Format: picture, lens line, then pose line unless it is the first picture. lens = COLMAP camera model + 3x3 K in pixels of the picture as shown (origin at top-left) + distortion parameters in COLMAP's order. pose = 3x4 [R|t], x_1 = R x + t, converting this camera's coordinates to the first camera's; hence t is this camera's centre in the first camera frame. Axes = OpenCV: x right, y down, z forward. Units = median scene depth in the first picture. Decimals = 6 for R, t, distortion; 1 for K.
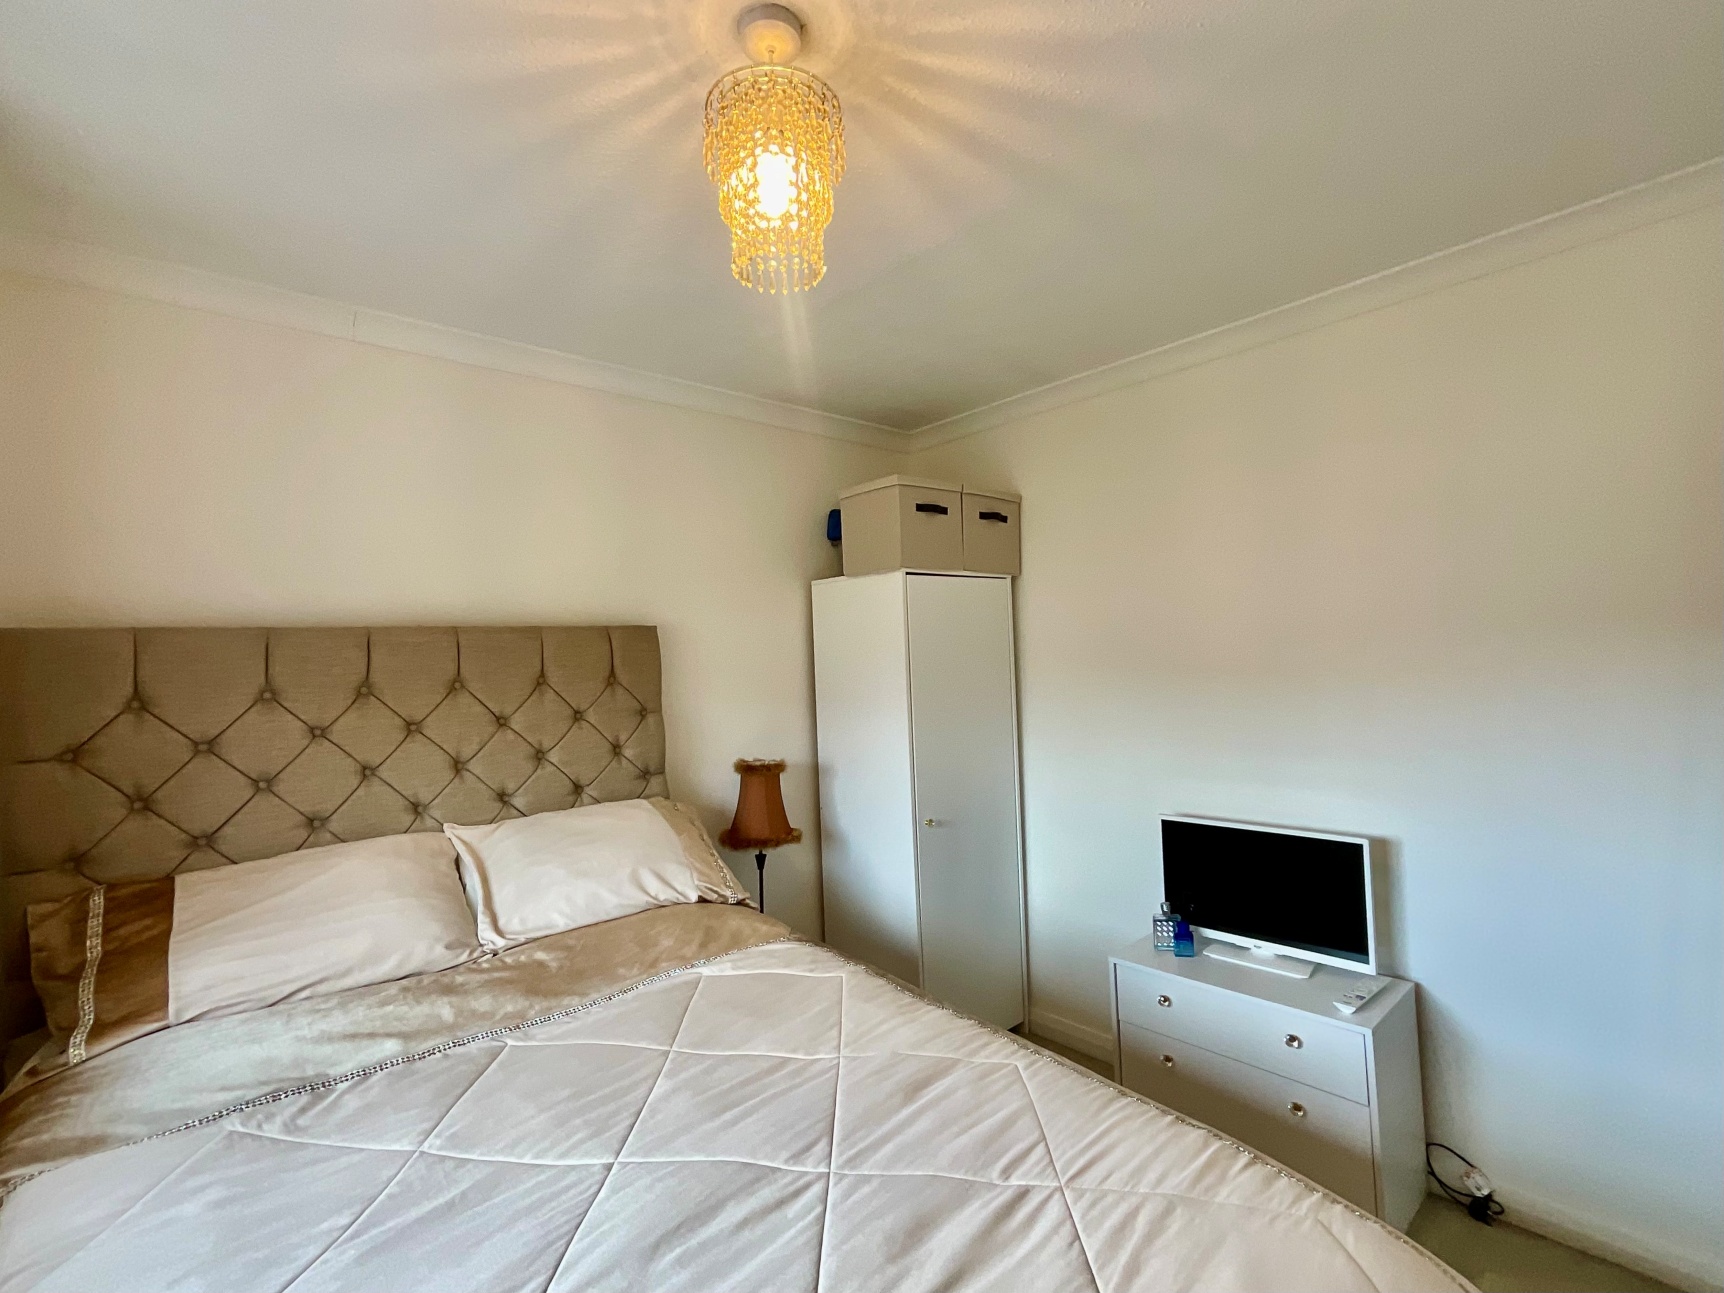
lens RADIAL K [[706.0, 0, 867.7], [0, 706.0, 647.5], [0, 0, 1]] dist [-0.007833, 0.000654]
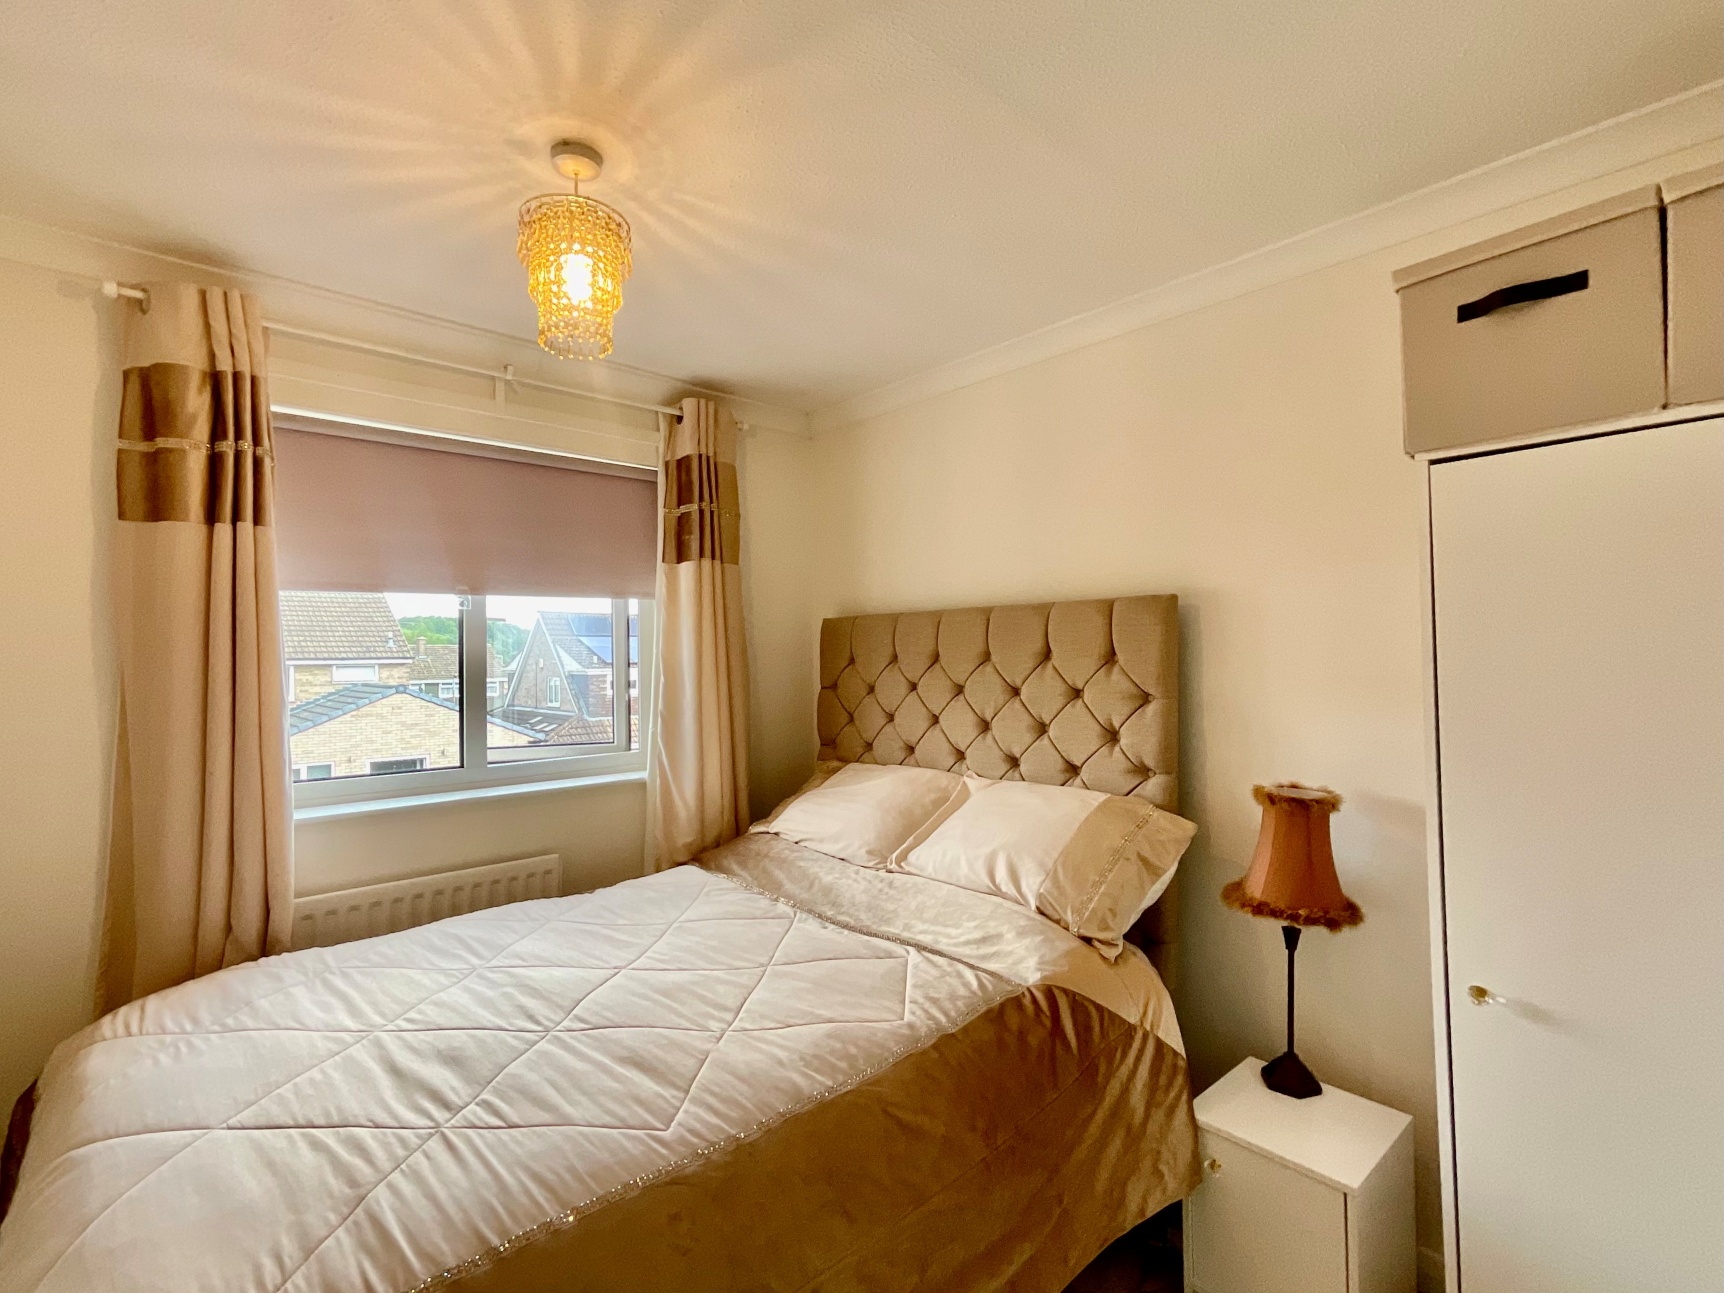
lens RADIAL K [[754.7, 0, 862.0], [0, 754.7, 646.5], [0, 0, 1]] dist [-0.007819, 0.000366]
pose [[0.103734, 0.023072, -0.994337, 0.708095], [0.024212, 0.999376, 0.025715, -0.001257], [0.994310, -0.026742, 0.103111, 0.736316]]
